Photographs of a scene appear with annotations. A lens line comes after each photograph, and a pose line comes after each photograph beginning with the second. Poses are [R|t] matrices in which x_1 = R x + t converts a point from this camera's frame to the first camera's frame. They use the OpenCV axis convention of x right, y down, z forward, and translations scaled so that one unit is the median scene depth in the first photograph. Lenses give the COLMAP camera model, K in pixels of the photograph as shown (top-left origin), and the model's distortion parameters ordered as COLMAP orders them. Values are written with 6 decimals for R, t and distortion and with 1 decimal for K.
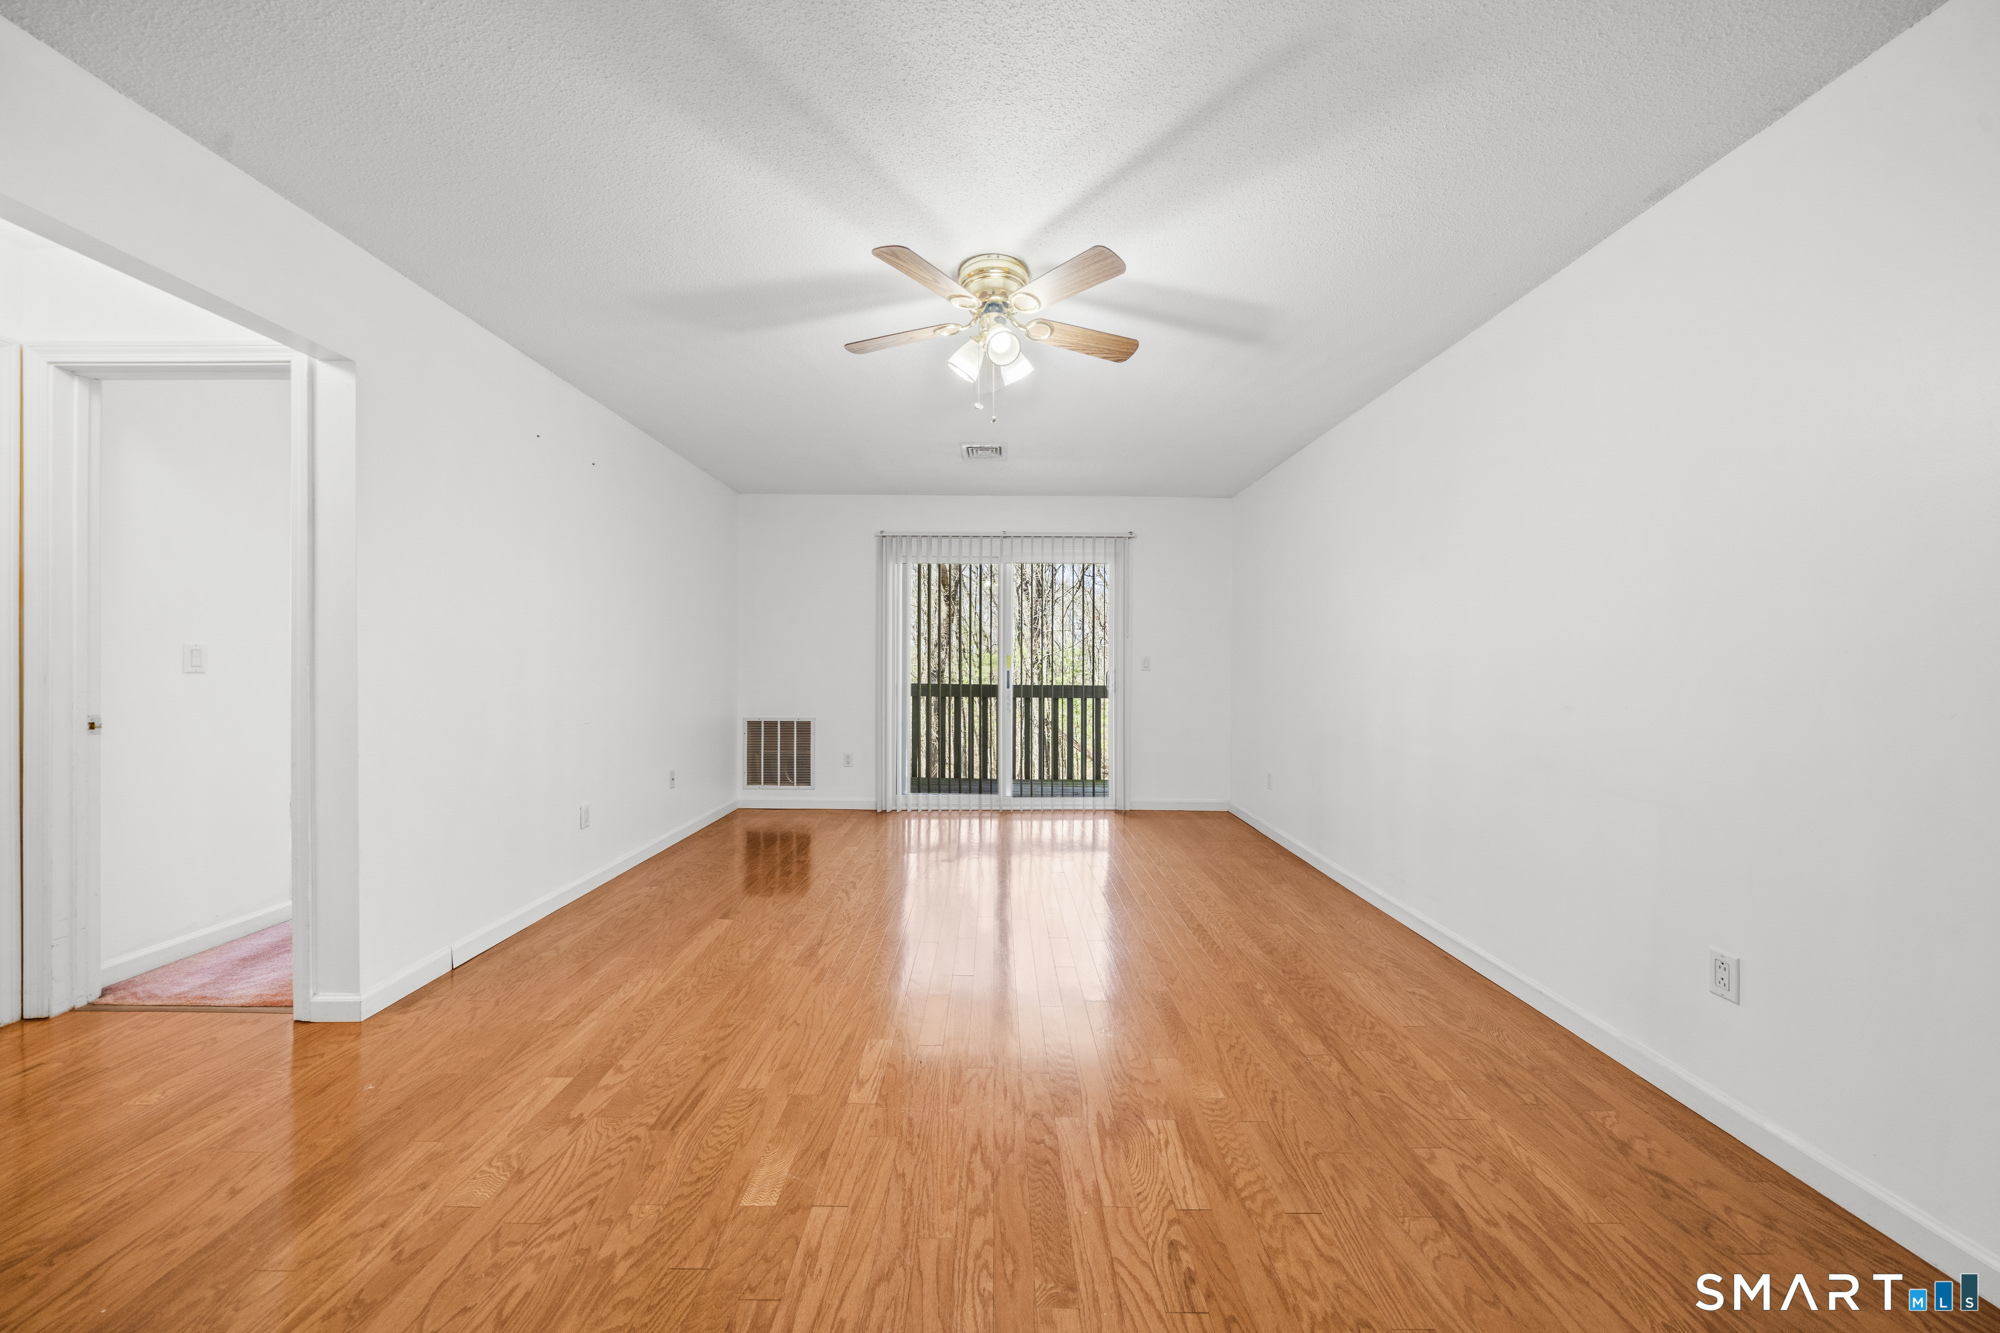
lens RADIAL K [[686.3, 0, 994.7], [0, 686.3, 661.2], [0, 0, 1]] dist [-0.003455, -0.000114]
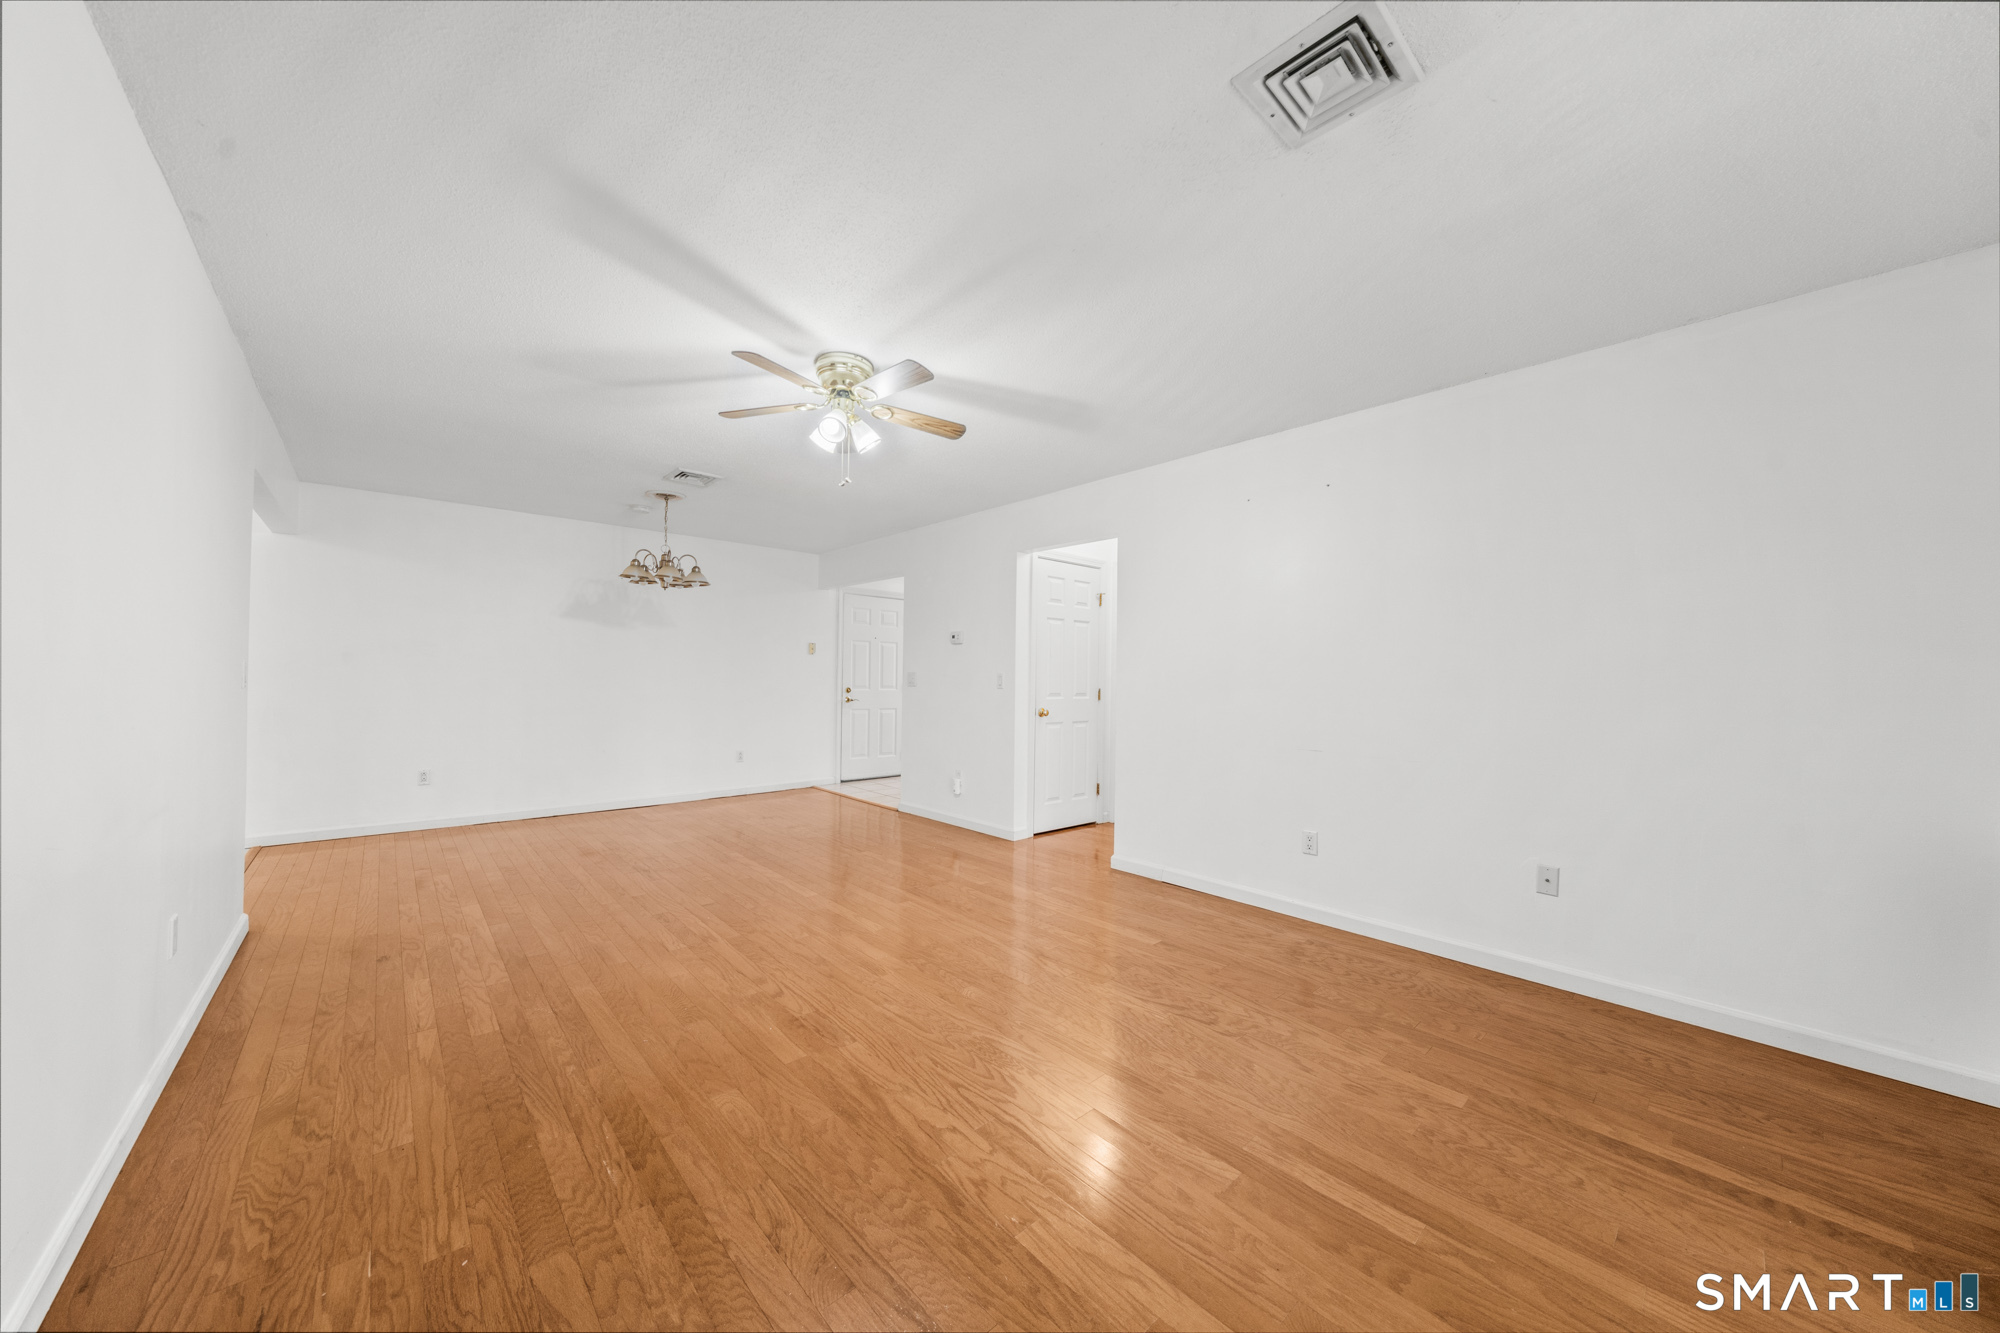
lens RADIAL K [[678.1, 0, 1000.0], [0, 678.1, 666.5], [0, 0, 1]] dist [-0.006906, 0.000054]
pose [[-0.738189, -0.028603, -0.673987, 0.436789], [-0.016113, 0.999563, -0.024772, 0.000964], [0.674401, -0.007426, -0.738328, 1.512507]]
